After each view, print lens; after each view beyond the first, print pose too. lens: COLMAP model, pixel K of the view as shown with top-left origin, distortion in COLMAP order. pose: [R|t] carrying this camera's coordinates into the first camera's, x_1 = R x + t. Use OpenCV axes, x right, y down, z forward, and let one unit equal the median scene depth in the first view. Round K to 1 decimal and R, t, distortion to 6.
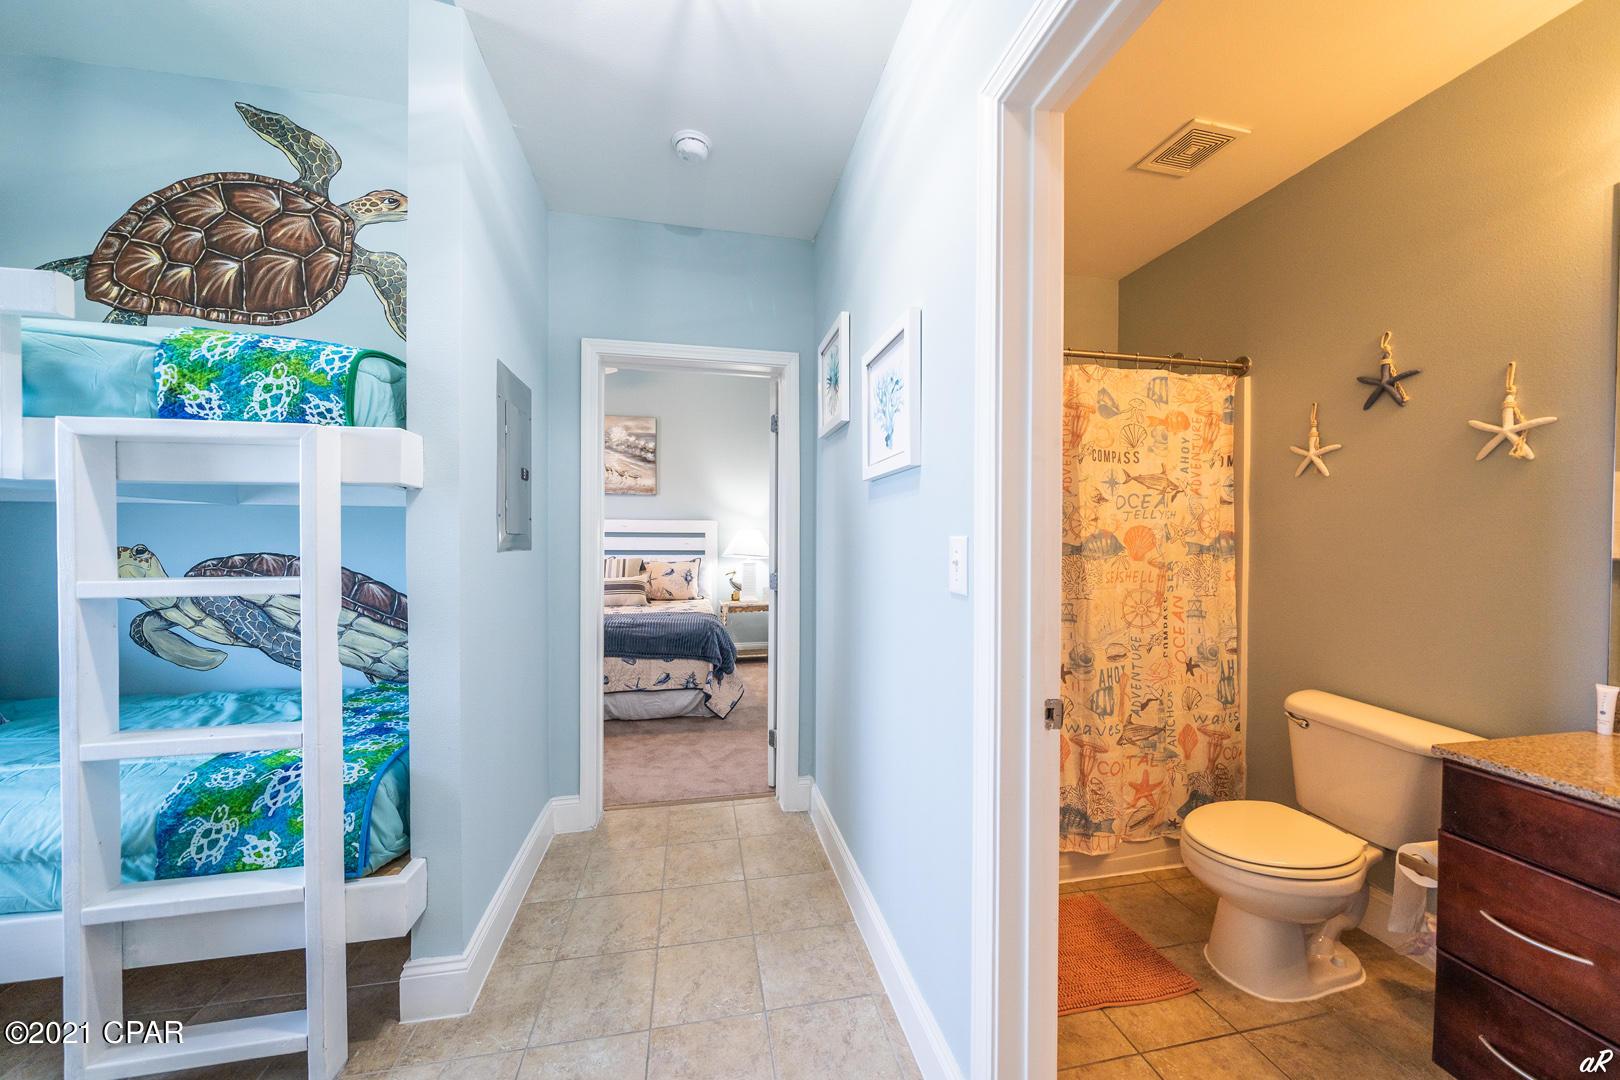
lens RADIAL K [[554.9, 0, 803.9], [0, 554.9, 546.4], [0, 0, 1]] dist [-0.002882, -0.000275]
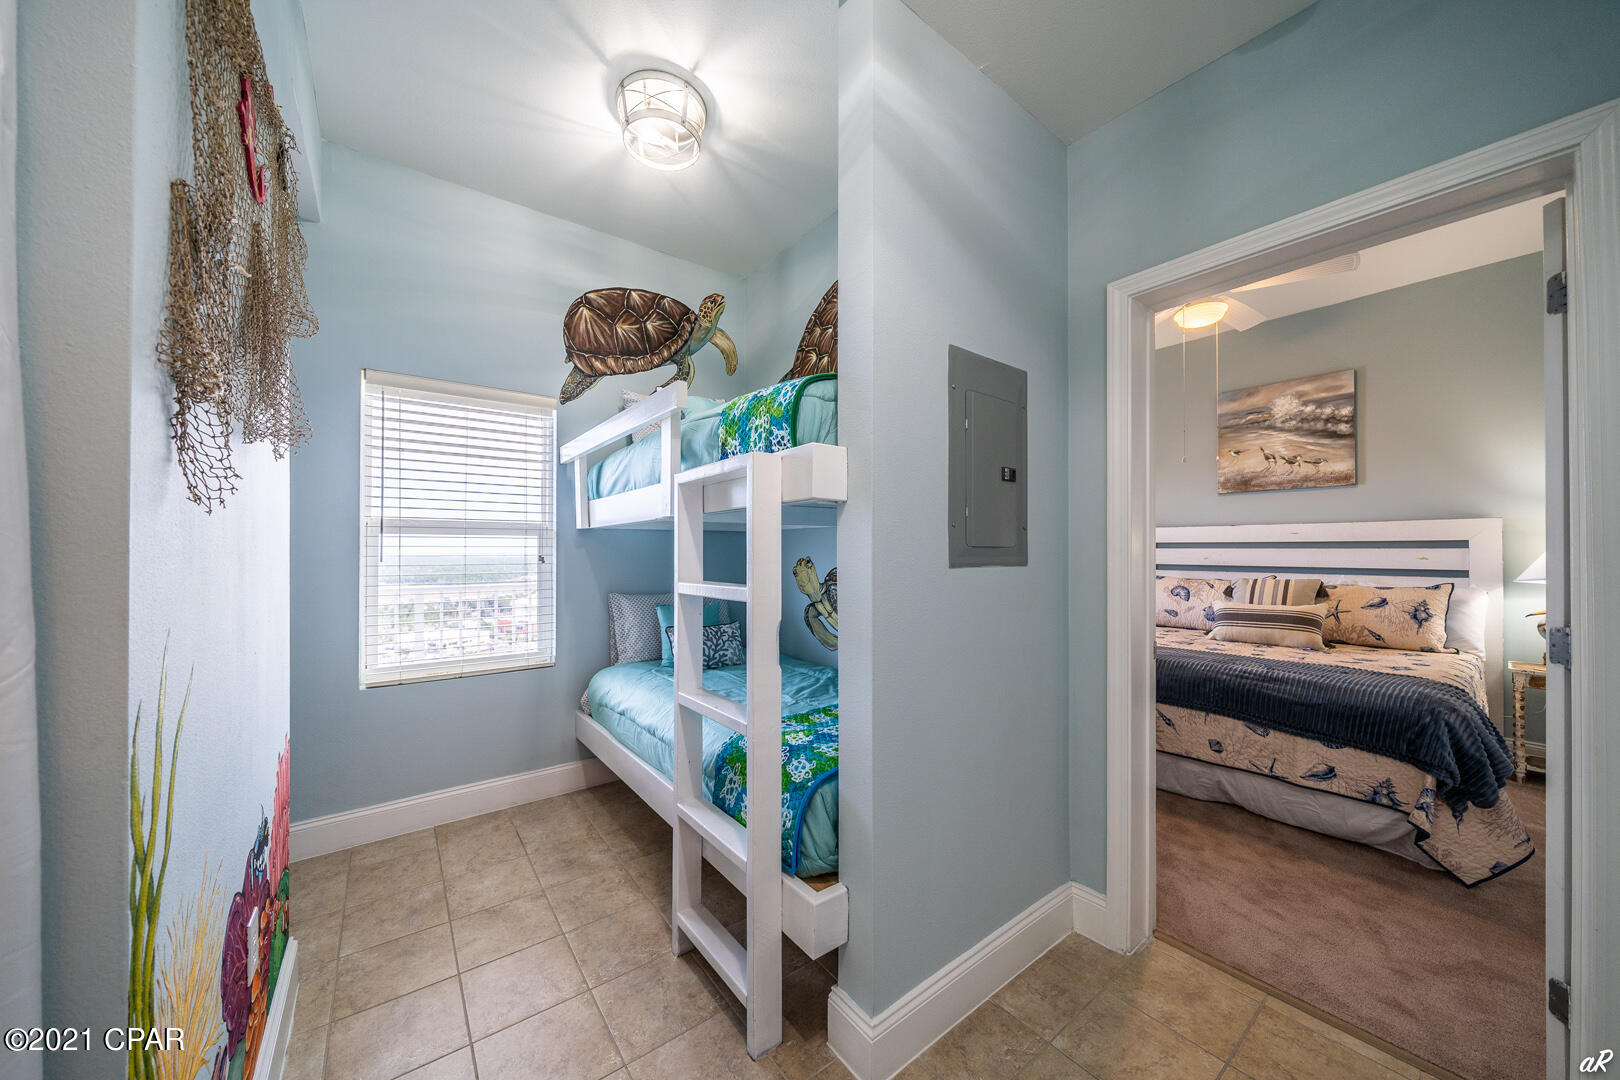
lens RADIAL K [[554.9, 0, 803.9], [0, 554.9, 546.4], [0, 0, 1]] dist [-0.002882, -0.000275]
pose [[0.440843, -0.011621, -0.897509, 0.080224], [-0.008509, 0.999817, -0.017125, -0.004420], [0.897544, 0.015186, 0.440663, 0.276052]]
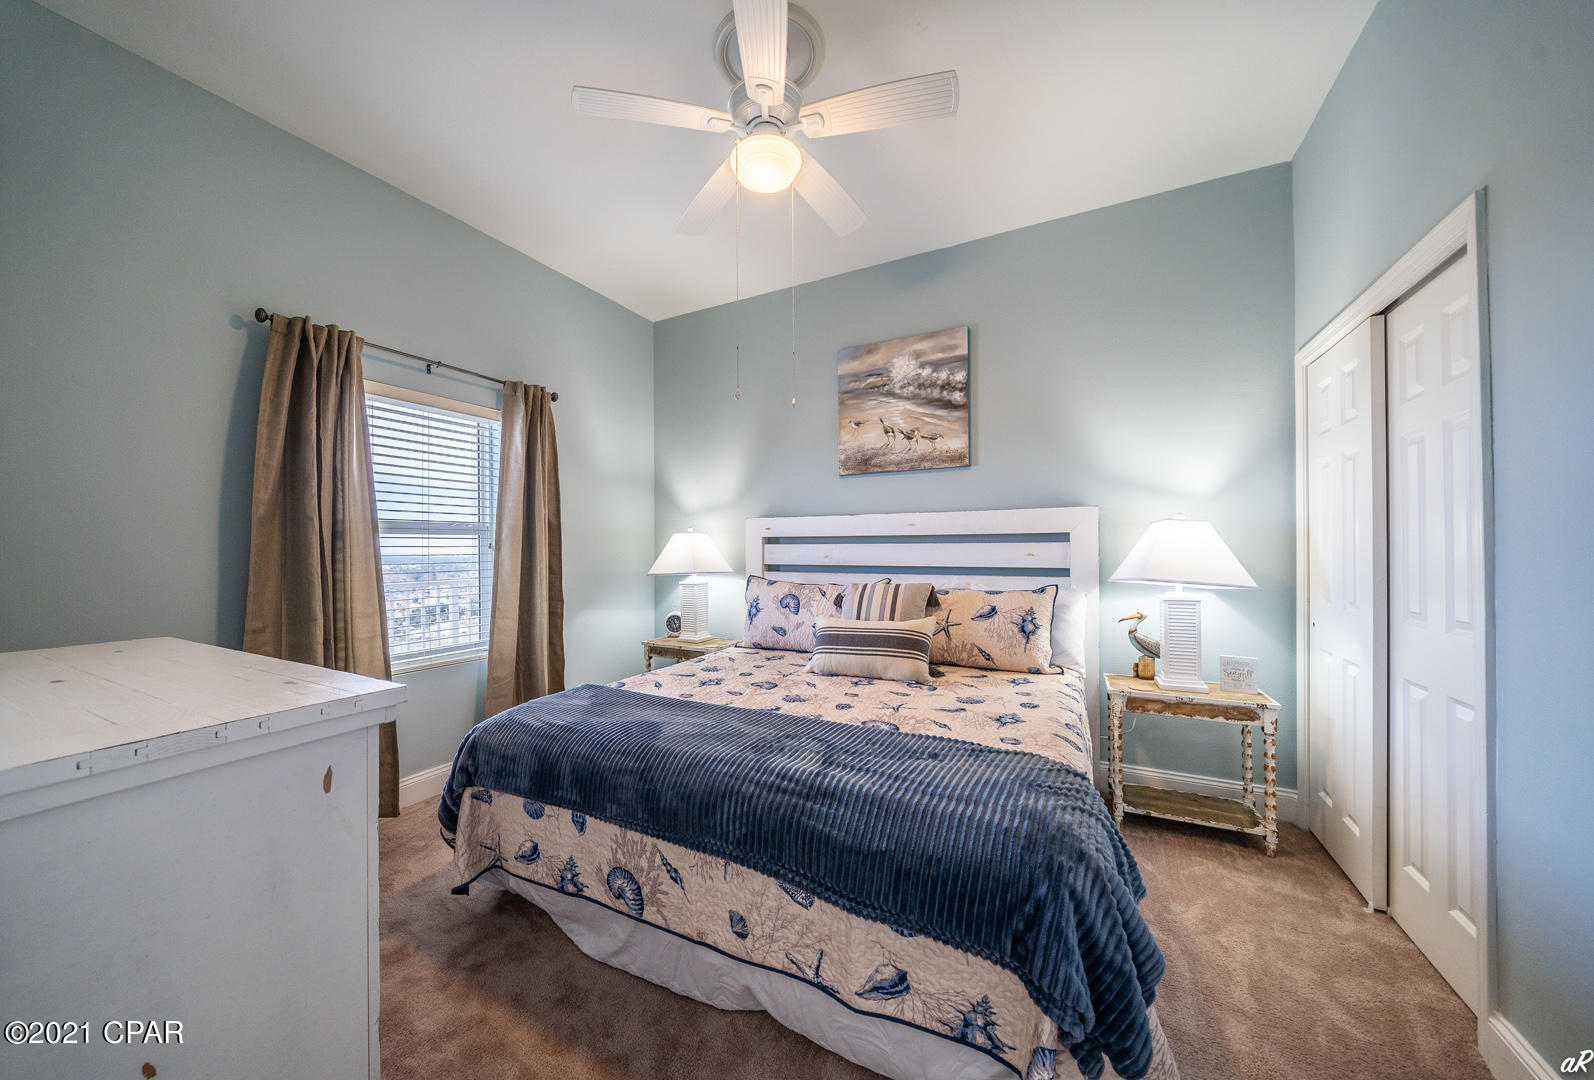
lens RADIAL K [[569.8, 0, 764.3], [0, 569.8, 548.0], [0, 0, 1]] dist [-0.002942, -0.000080]
pose [[0.762890, -0.010128, -0.646448, -0.135544], [0.003578, 0.999928, -0.011444, -0.013269], [0.646518, 0.006417, 0.762872, 1.023388]]
